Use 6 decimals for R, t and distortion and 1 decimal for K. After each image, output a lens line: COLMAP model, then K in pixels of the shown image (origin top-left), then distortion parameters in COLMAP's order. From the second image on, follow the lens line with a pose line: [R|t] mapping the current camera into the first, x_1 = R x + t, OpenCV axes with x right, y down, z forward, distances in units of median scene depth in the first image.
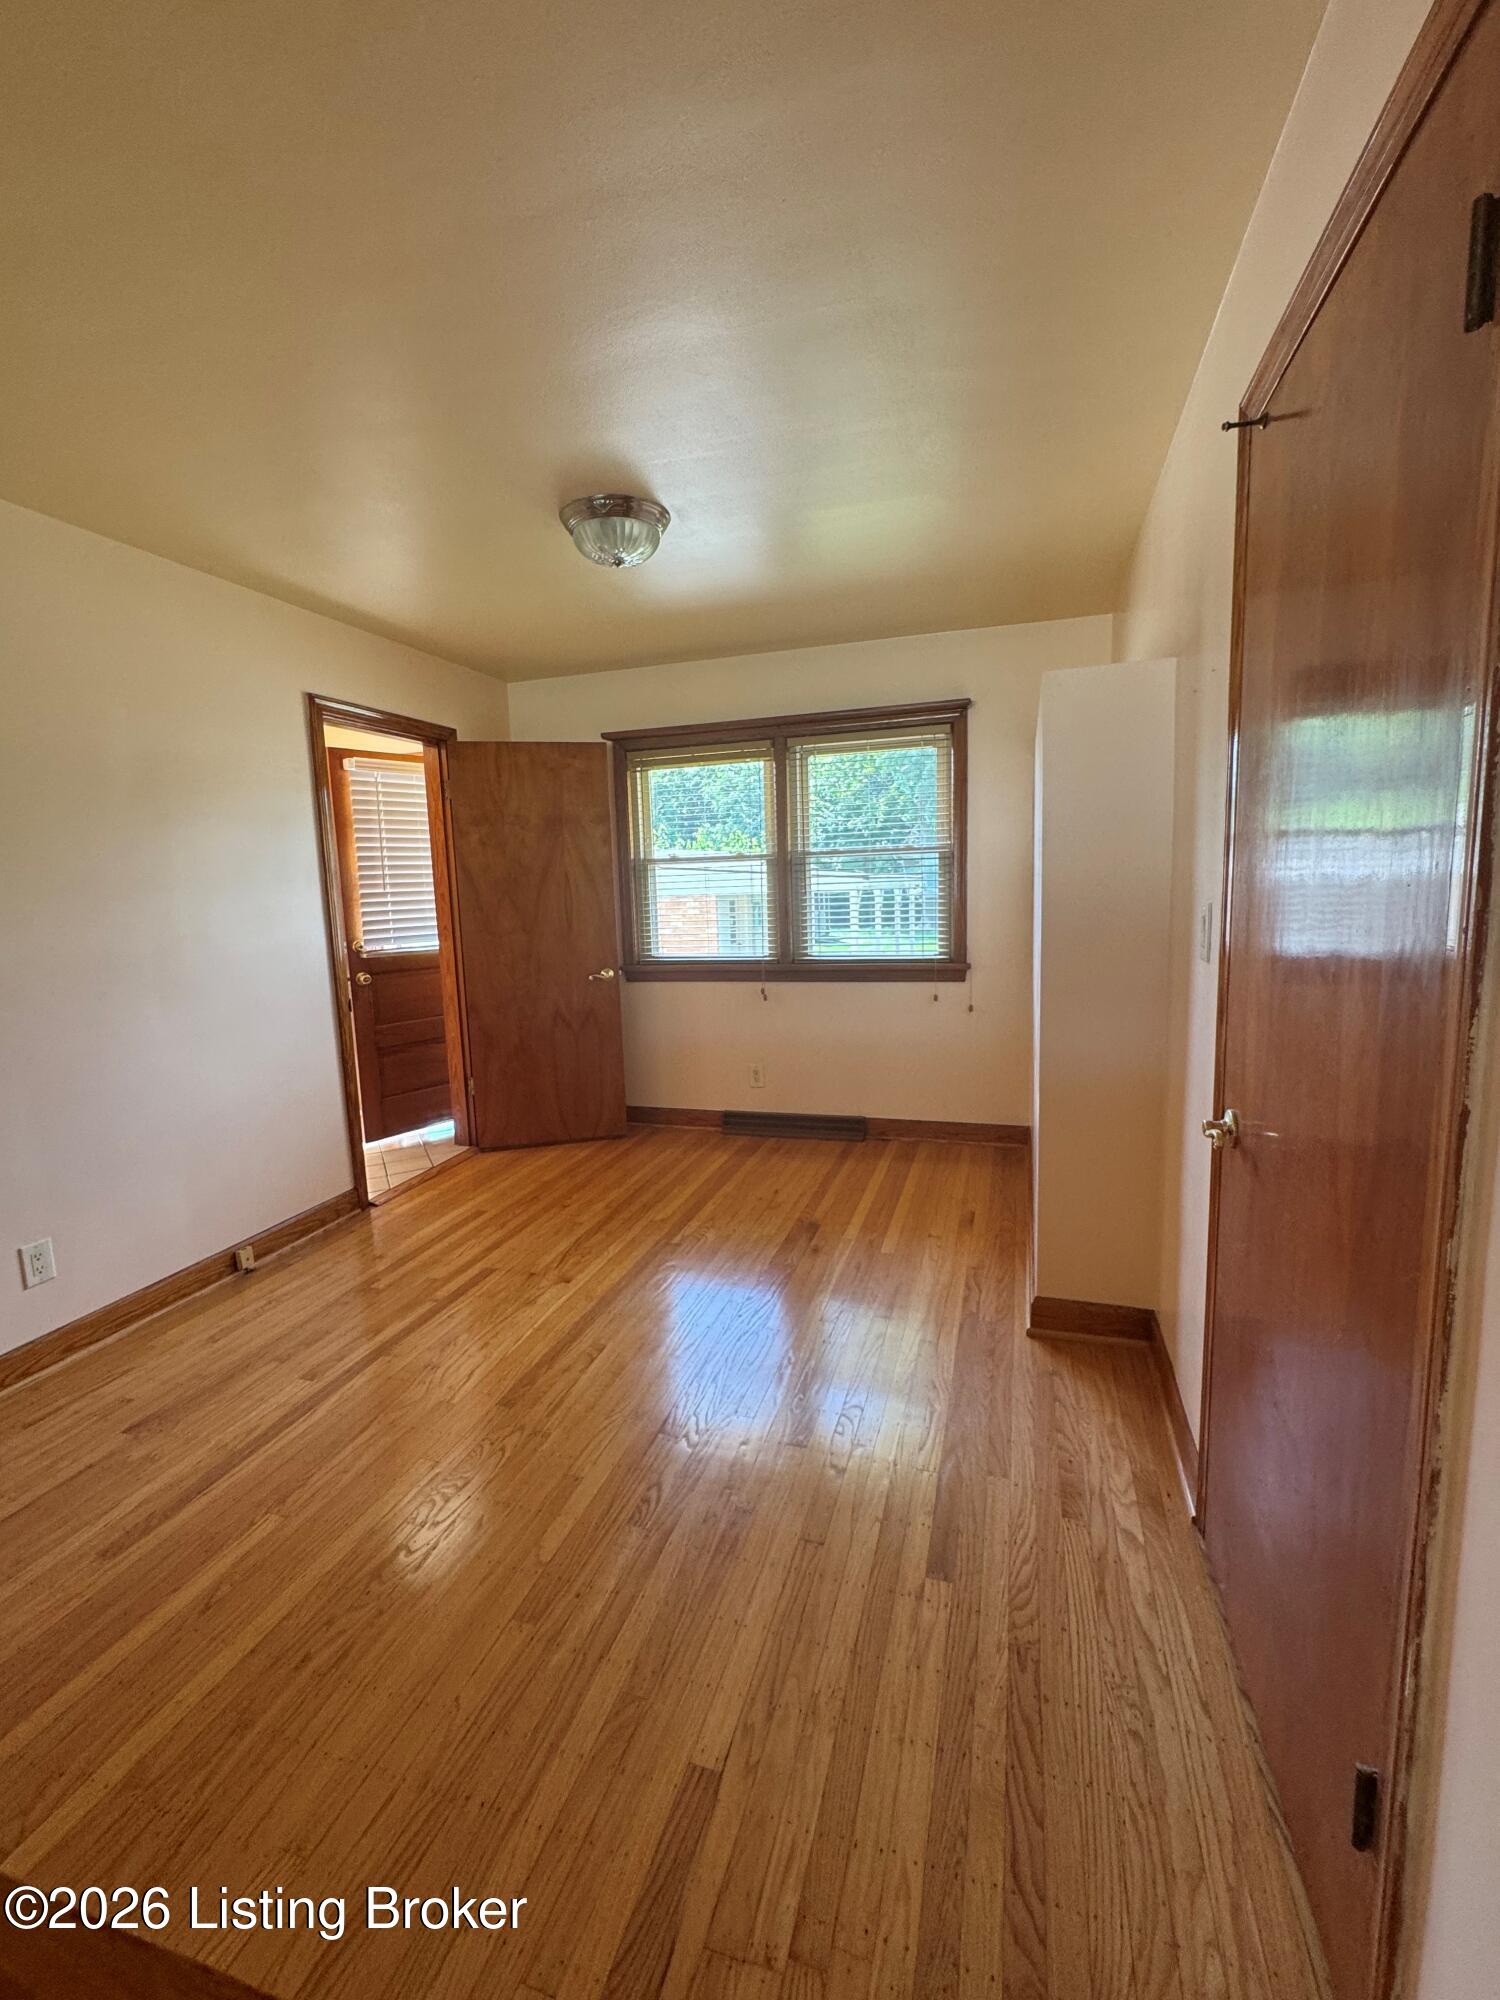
lens RADIAL K [[867.6, 0, 750.0], [0, 867.6, 1000.0], [0, 0, 1]] dist [0.000014, 0.000023]
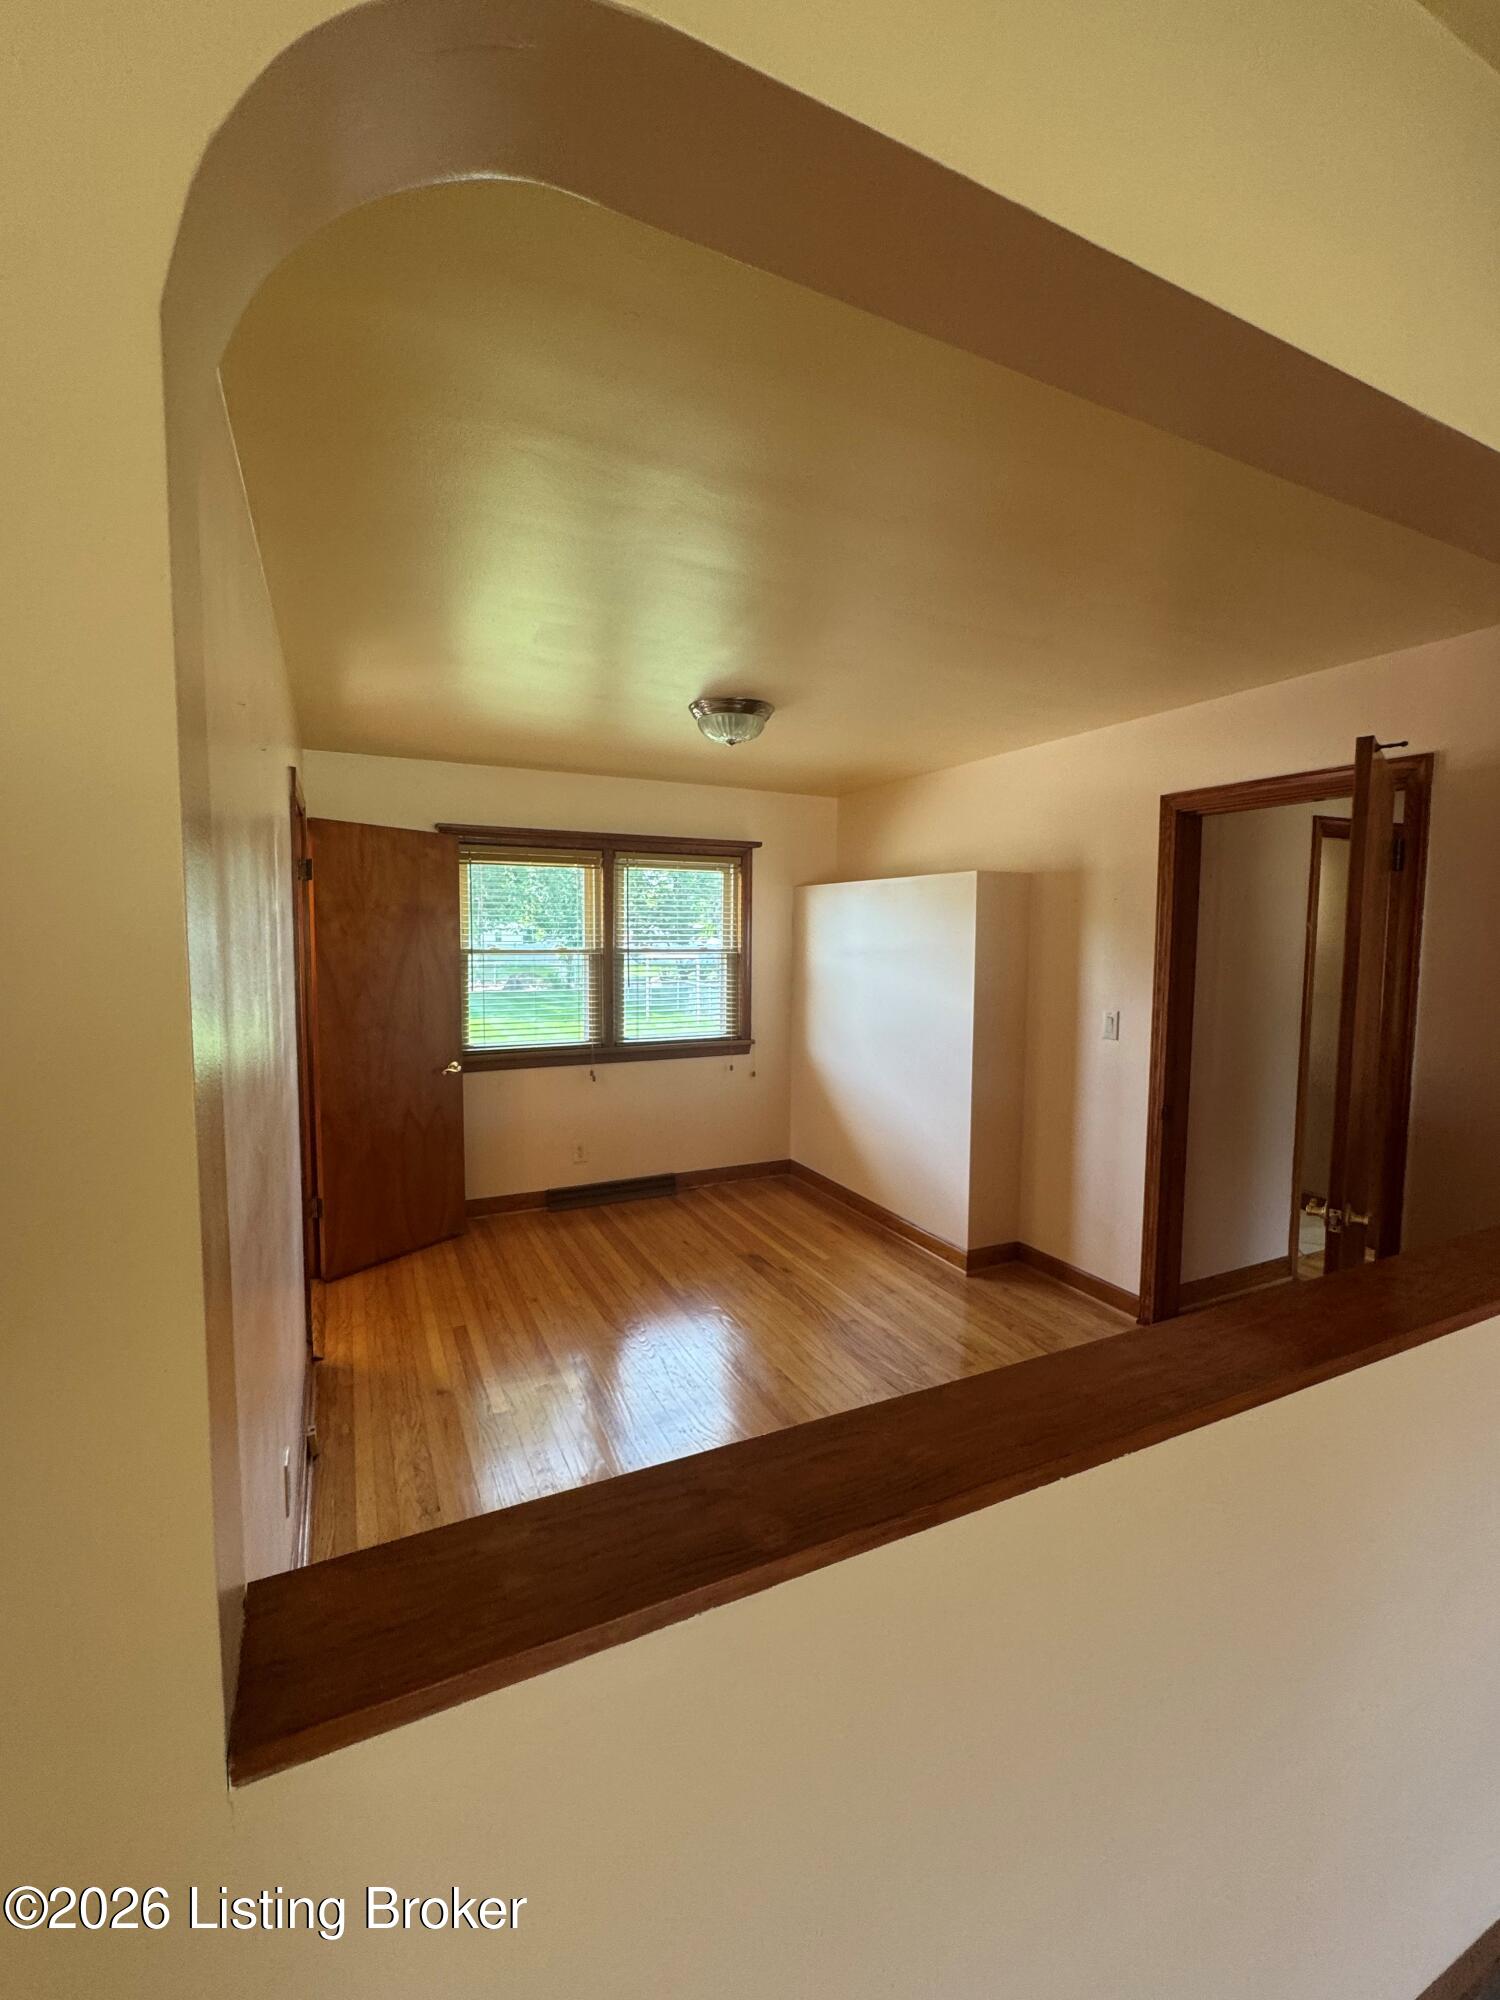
lens RADIAL K [[845.5, 0, 750.0], [0, 845.5, 1000.0], [0, 0, 1]] dist [-0.000606, 0.000113]
pose [[0.726813, -0.014761, 0.686677, -0.592203], [0.069003, 0.996280, -0.051619, -0.034345], [-0.683360, 0.084900, 0.725128, 0.075340]]
